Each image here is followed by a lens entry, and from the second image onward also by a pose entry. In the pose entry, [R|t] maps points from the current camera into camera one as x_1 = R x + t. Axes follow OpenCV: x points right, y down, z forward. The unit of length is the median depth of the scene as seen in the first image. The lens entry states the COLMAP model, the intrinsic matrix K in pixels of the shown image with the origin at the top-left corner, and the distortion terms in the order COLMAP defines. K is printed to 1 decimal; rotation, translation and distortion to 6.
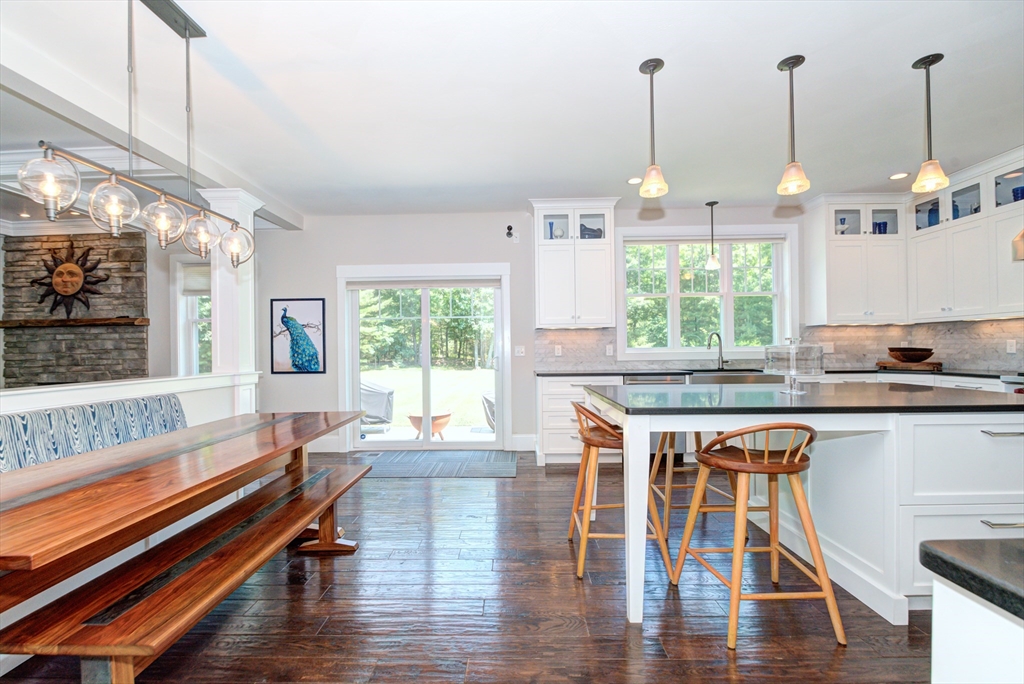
lens RADIAL K [[435.3, 0, 510.2], [0, 435.3, 350.3], [0, 0, 1]] dist [-0.011603, -0.001213]
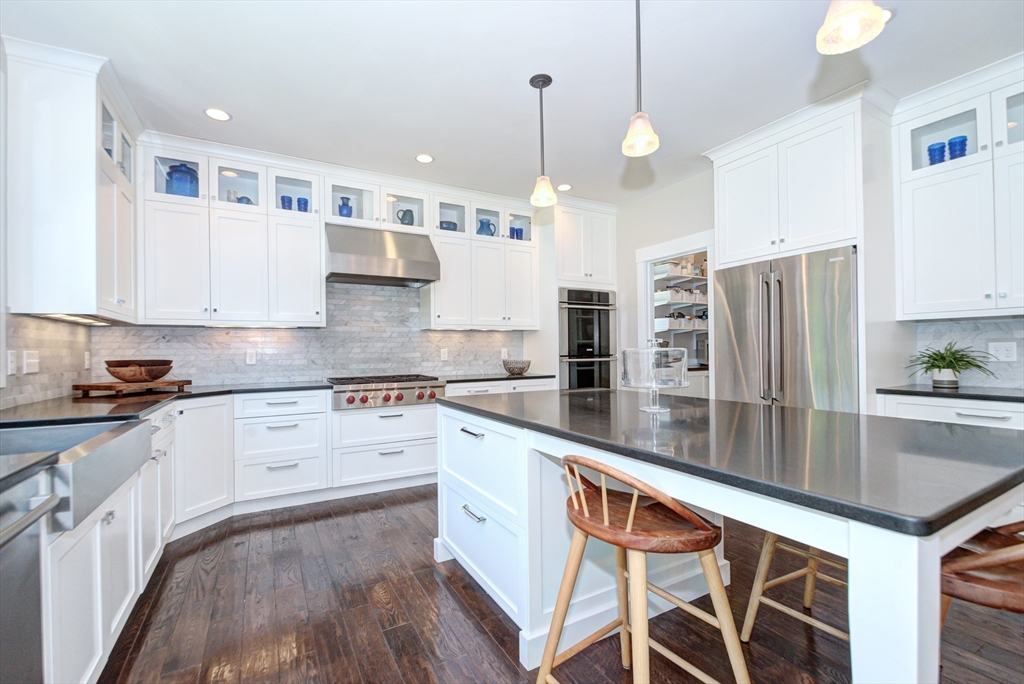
lens RADIAL K [[435.3, 0, 510.2], [0, 435.3, 350.3], [0, 0, 1]] dist [-0.011603, -0.001213]
pose [[-0.502822, 0.023361, 0.864074, 0.067289], [0.020494, 0.999676, -0.015102, 0.000644], [-0.864147, 0.010114, -0.503138, 0.764209]]
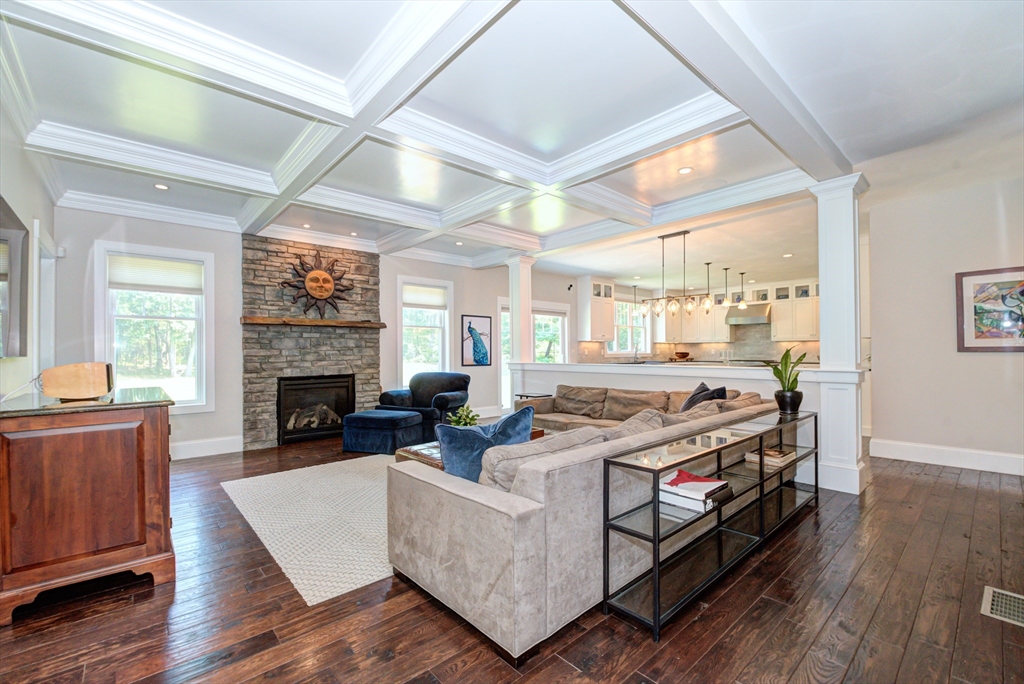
lens RADIAL K [[435.3, 0, 510.2], [0, 435.3, 350.3], [0, 0, 1]] dist [-0.011603, -0.001213]
pose [[0.732095, 0.013410, 0.681071, -1.431806], [-0.003993, 0.999874, -0.015396, 0.023386], [-0.681191, 0.008552, 0.732056, -0.180283]]
